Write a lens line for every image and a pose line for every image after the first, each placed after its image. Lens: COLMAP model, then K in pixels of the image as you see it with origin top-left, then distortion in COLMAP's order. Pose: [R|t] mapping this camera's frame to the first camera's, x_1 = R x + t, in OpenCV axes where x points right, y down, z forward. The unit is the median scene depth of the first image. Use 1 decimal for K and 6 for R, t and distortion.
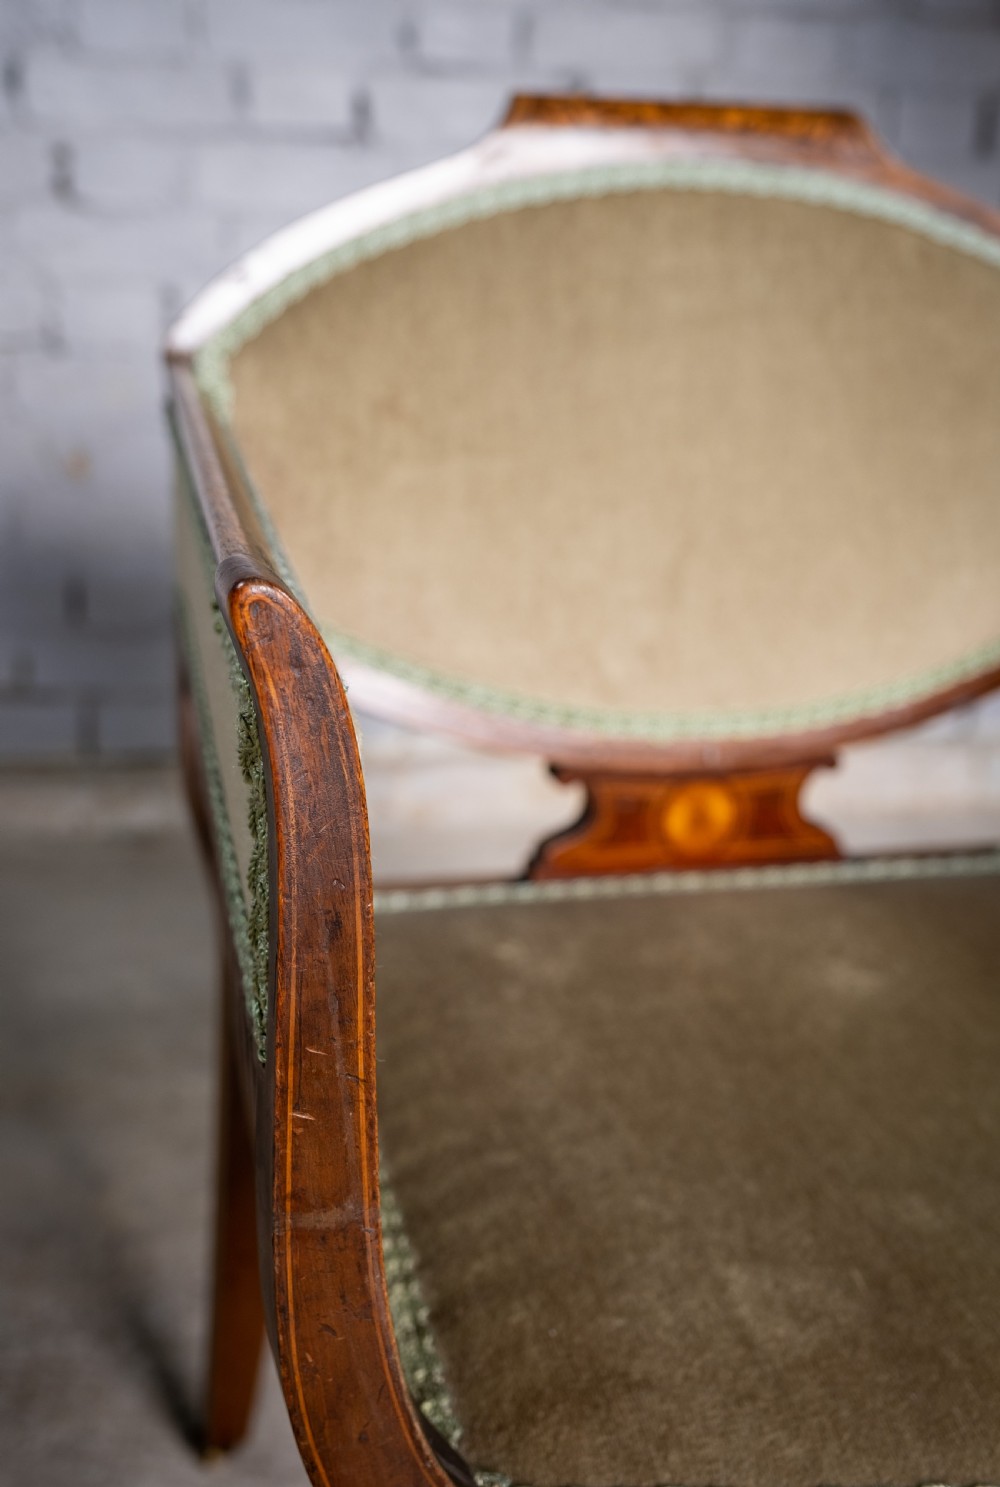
lens RADIAL K [[1899.6, 0, 499.7], [0, 1899.6, 739.9], [0, 0, 1]] dist [0.003384, 0.000000]
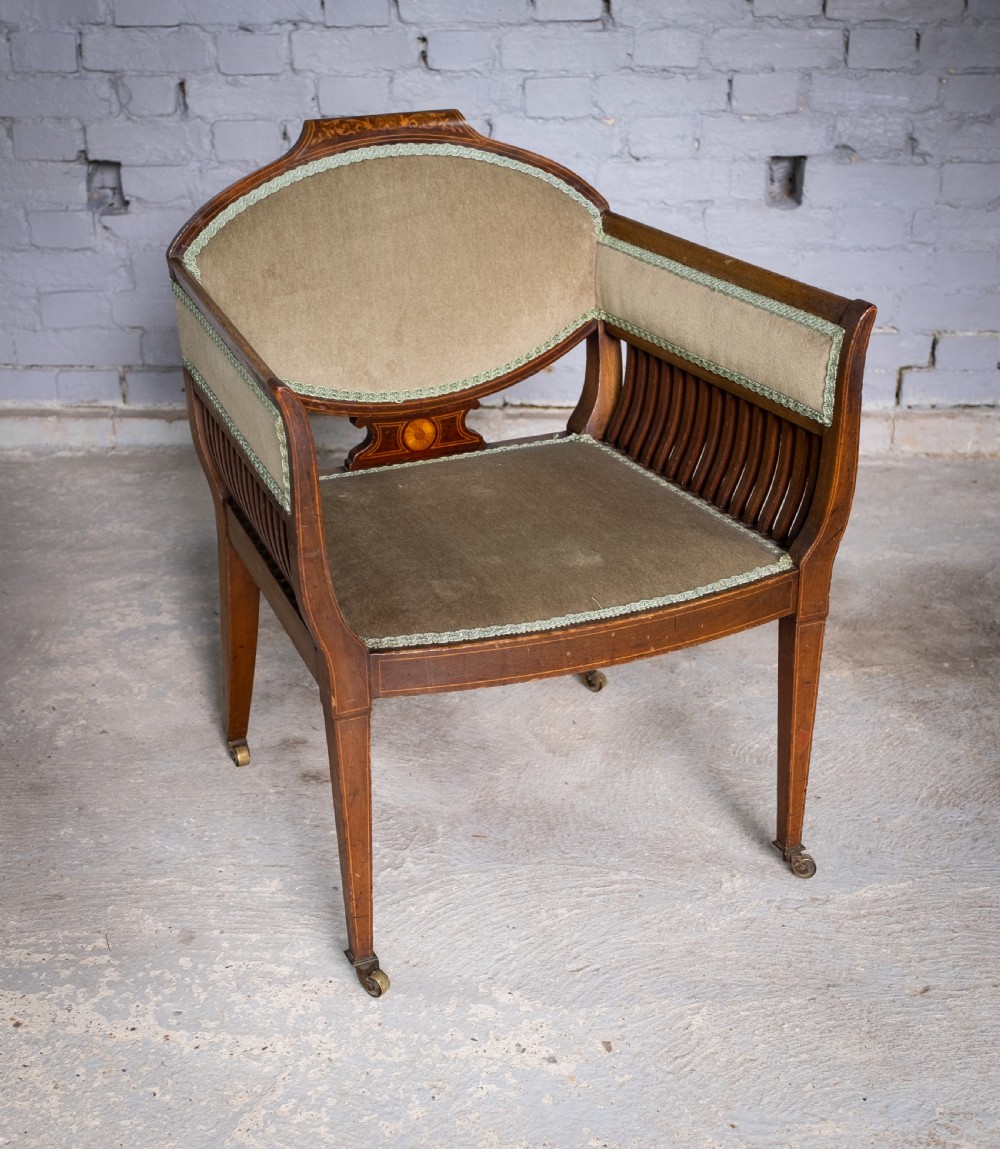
lens RADIAL K [[1776.5, 0, 485.9], [0, 1776.5, 563.2], [0, 0, 1]] dist [0.019748, 0.000000]
pose [[0.989041, -0.103937, 0.104857, -0.061894], [0.091688, 0.989060, 0.115554, -0.049517], [-0.115721, -0.104673, 0.987751, -1.240588]]
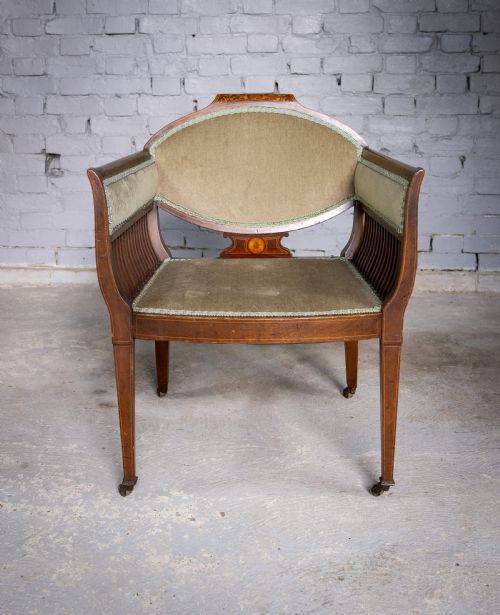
lens RADIAL K [[820.1, 0, 254.4], [0, 820.1, 216.0], [0, 0, 1]] dist [-0.015994, 0.000000]
pose [[0.993316, -0.064536, 0.095704, 0.155959], [0.076943, 0.988231, -0.132206, 0.310563], [-0.086046, 0.138686, 0.986591, -1.207000]]
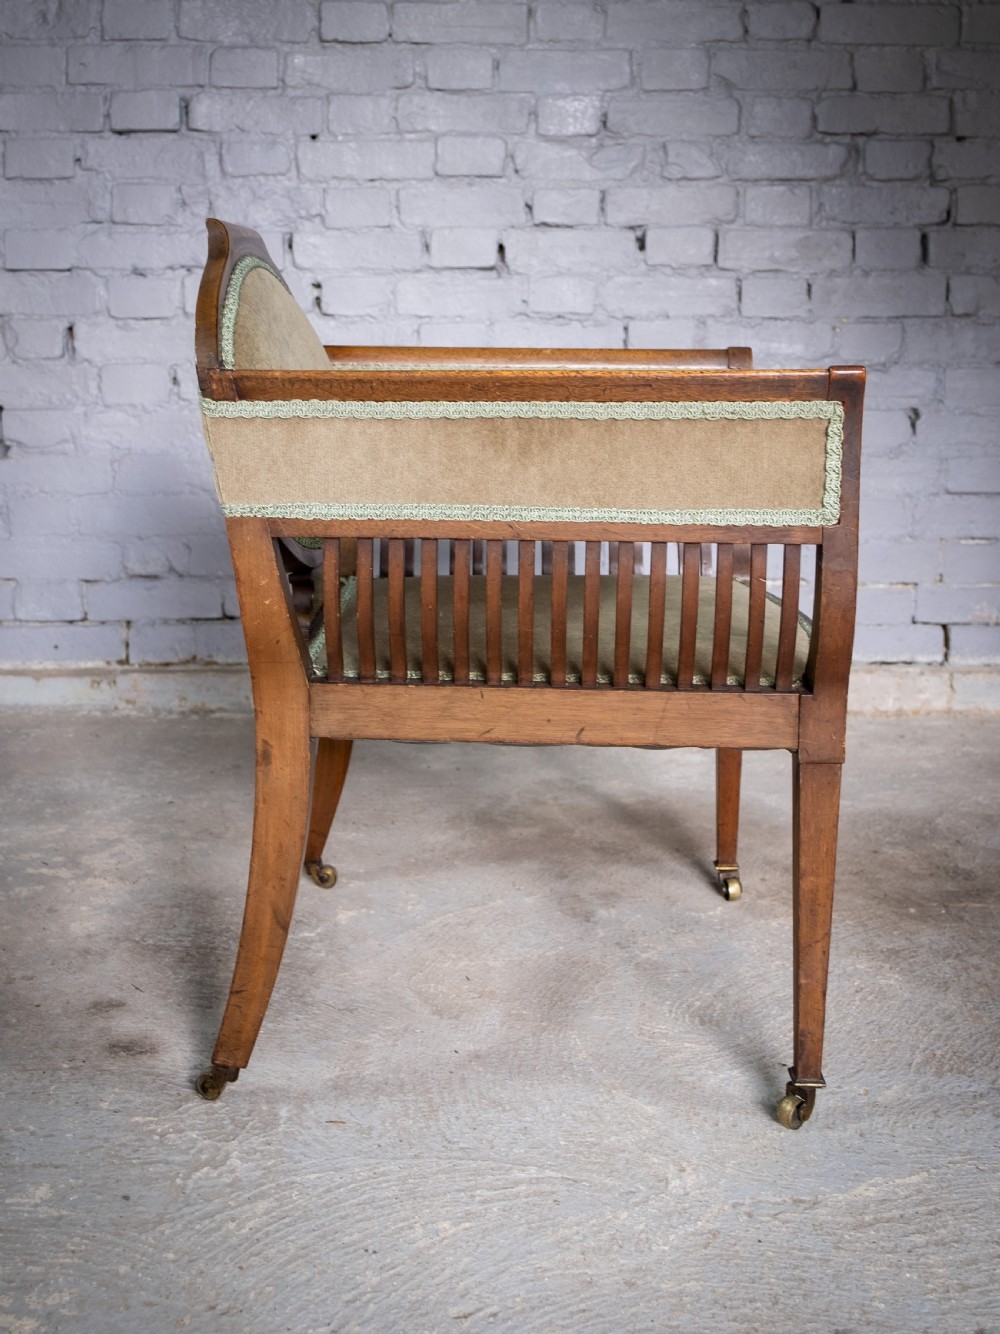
lens RADIAL K [[1516.3, 0, 481.7], [0, 1516.3, 465.8], [0, 0, 1]] dist [-0.006086, 0.000000]
pose [[0.982346, -0.062247, 0.176415, 0.053794], [0.094772, 0.978642, -0.182423, 0.227492], [-0.161292, 0.195922, 0.967264, -0.552542]]
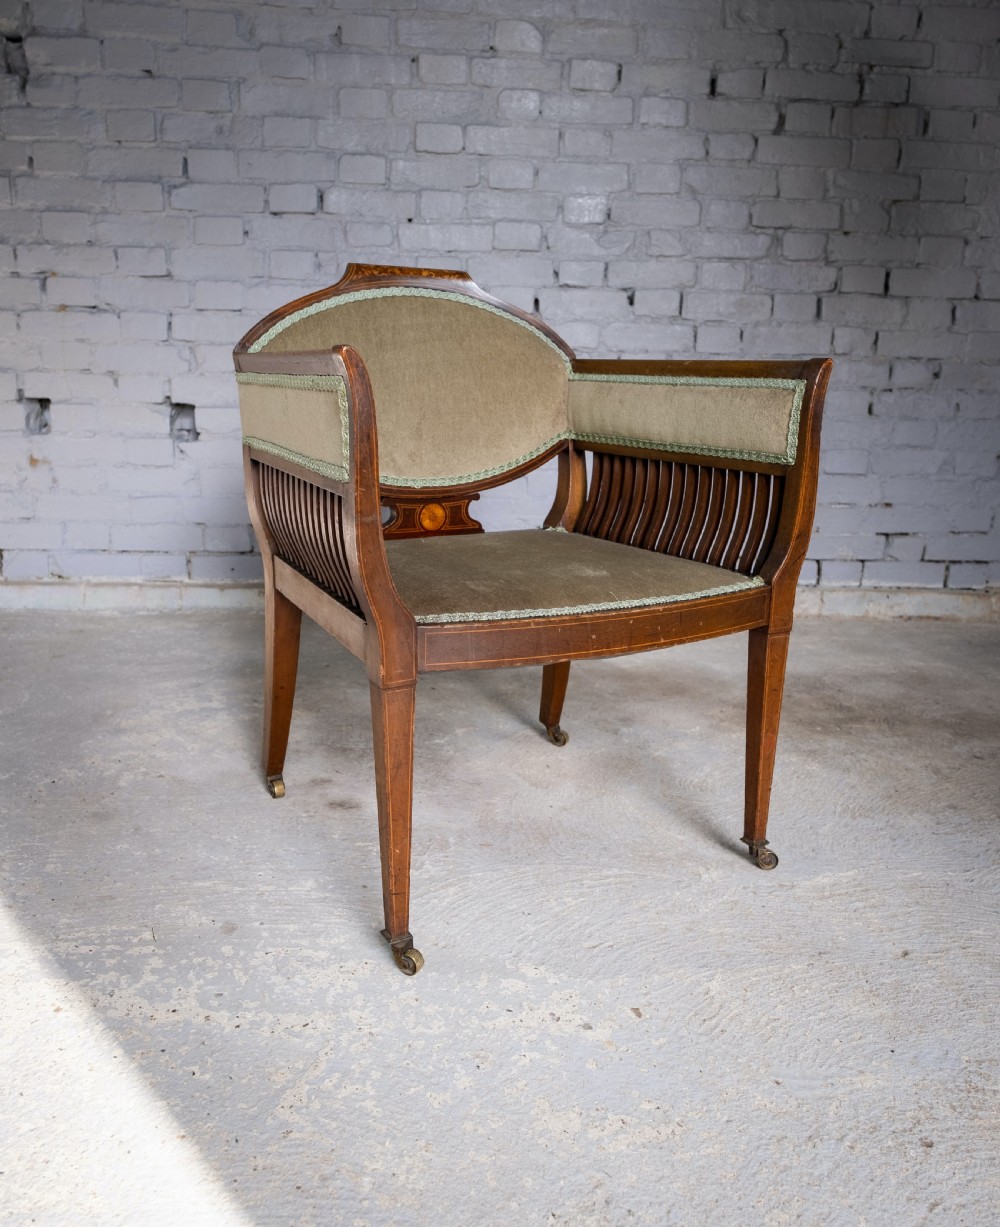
lens RADIAL K [[1024.2, 0, 501.7], [0, 1024.2, 593.8], [0, 0, 1]] dist [-0.012678, 0.000468]
pose [[0.973072, -0.074598, 0.218099, -0.150511], [0.090814, 0.993726, -0.065287, 0.289340], [-0.211860, 0.083335, 0.973741, -0.550010]]
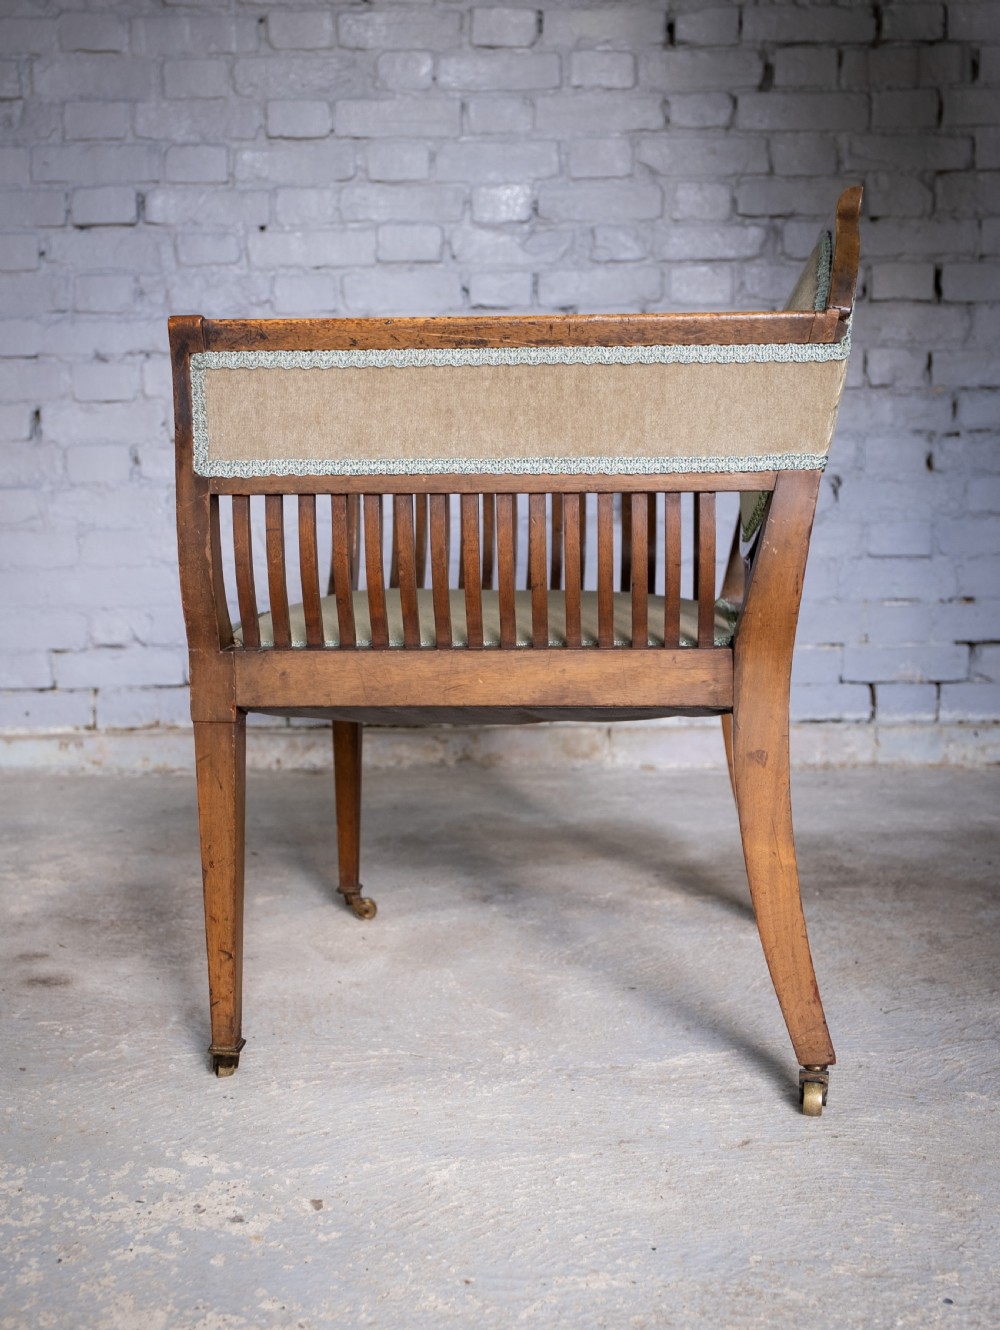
lens RADIAL K [[1537.1, 0, 490.8], [0, 1537.1, 621.6], [0, 0, 1]] dist [0.001700, 0.000000]
pose [[0.984913, -0.072095, 0.157314, 0.190730], [0.103752, 0.973585, -0.203389, 0.507383], [-0.138495, 0.216643, 0.966377, -0.729944]]
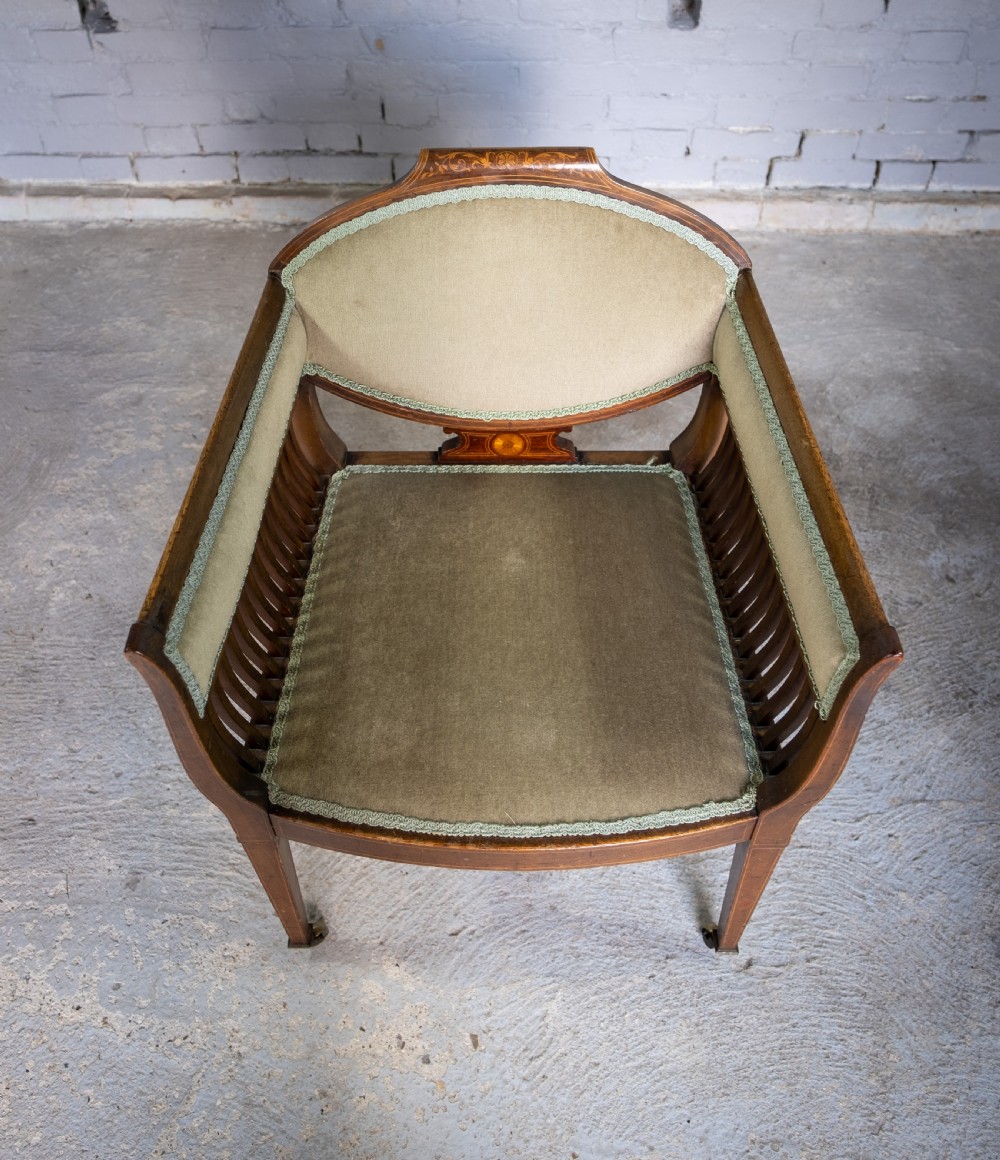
lens RADIAL K [[1076.6, 0, 476.5], [0, 1076.6, 404.6], [0, 0, 1]] dist [-0.012362, 0.000000]
pose [[0.990025, -0.130869, 0.052192, 0.250992], [0.095103, 0.894041, 0.437774, -0.617921], [-0.103953, -0.428443, 0.897569, -0.295565]]
